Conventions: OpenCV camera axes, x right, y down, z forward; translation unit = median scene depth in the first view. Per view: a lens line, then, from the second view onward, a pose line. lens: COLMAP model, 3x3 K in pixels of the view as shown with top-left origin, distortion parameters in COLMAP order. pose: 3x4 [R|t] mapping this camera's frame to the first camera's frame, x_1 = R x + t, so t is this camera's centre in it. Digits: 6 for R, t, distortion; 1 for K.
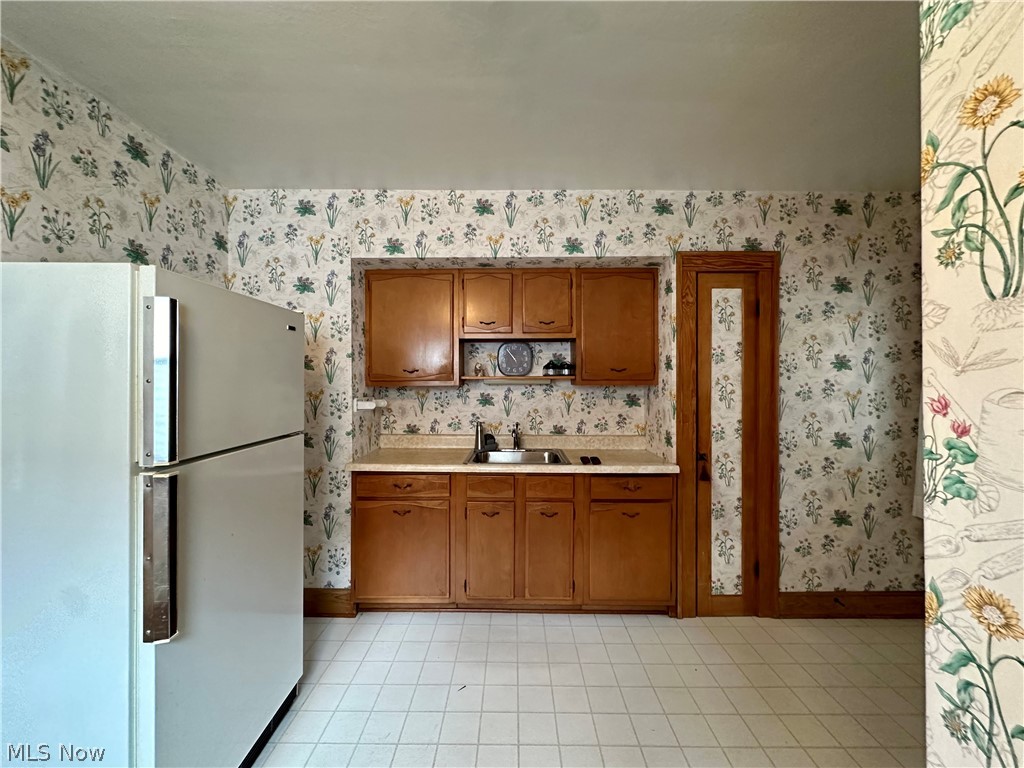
lens RADIAL K [[409.3, 0, 512.0], [0, 409.3, 382.3], [0, 0, 1]] dist [-0.002176, 0.000615]
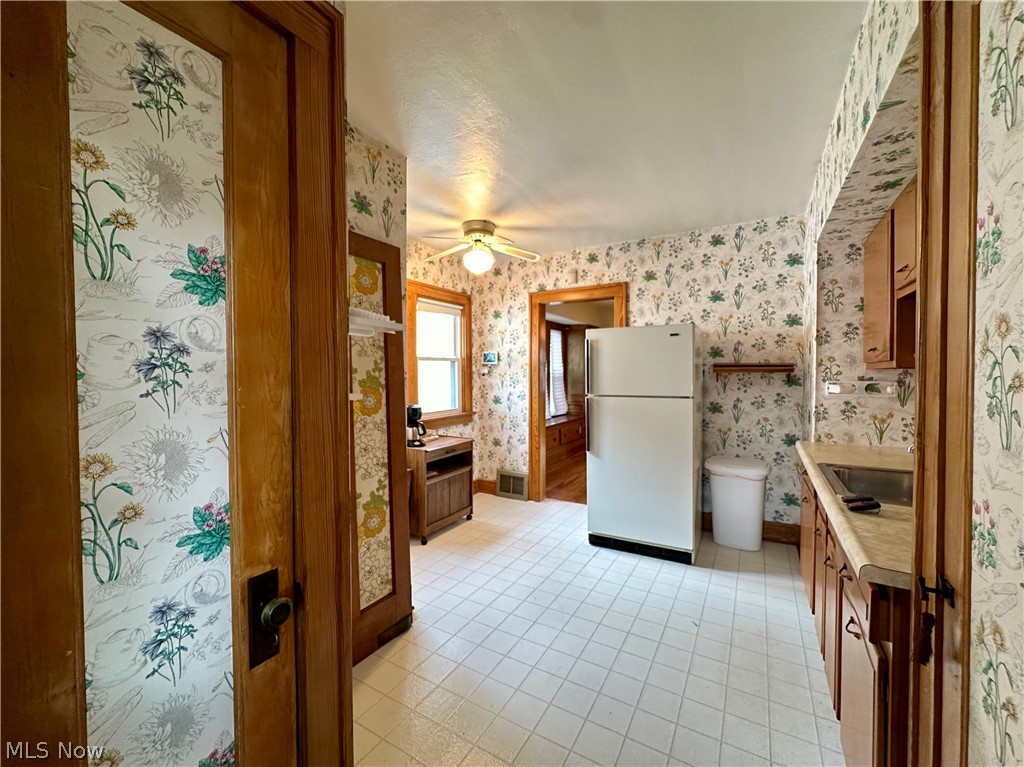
lens RADIAL K [[419.3, 0, 509.0], [0, 419.3, 382.1], [0, 0, 1]] dist [-0.000320, 0.000151]
pose [[-0.506618, 0.021819, -0.861894, 0.899120], [0.003887, 0.999727, 0.023024, 0.015461], [0.862162, 0.008314, -0.506565, 0.872289]]
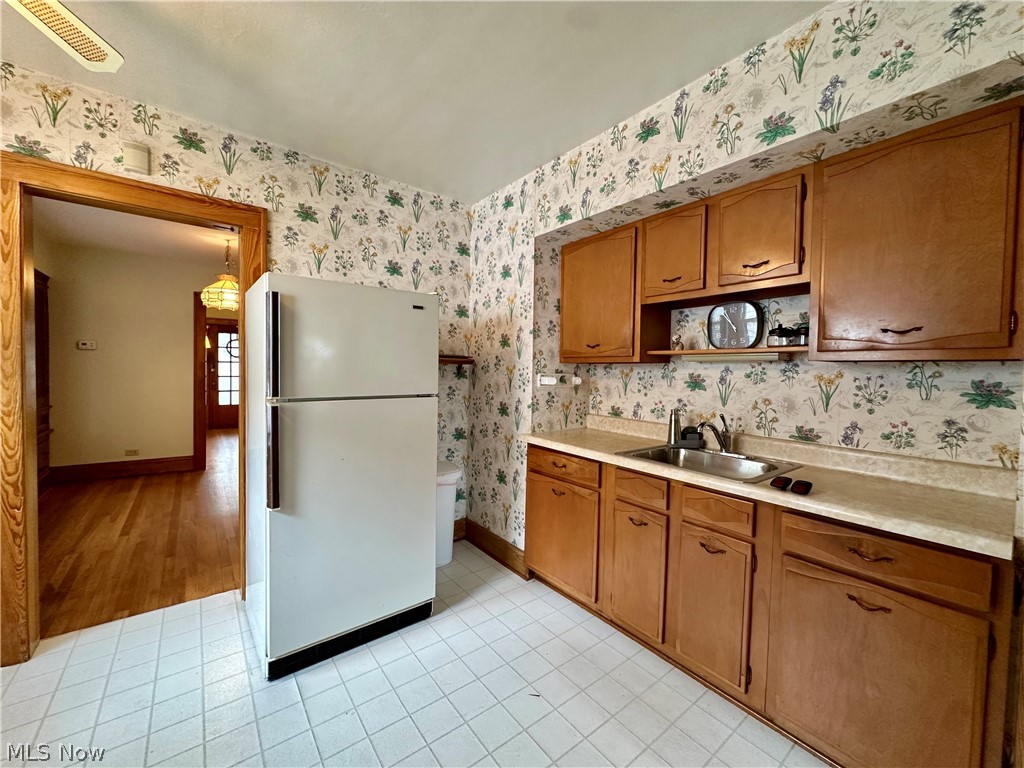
lens RADIAL K [[409.3, 0, 513.2], [0, 409.3, 383.2], [0, 0, 1]] dist [-0.003949, 0.000904]
pose [[0.617665, 0.037106, -0.785566, 0.398731], [-0.017680, 0.999289, 0.033300, 0.030637], [0.786243, -0.006680, 0.617882, 0.317959]]
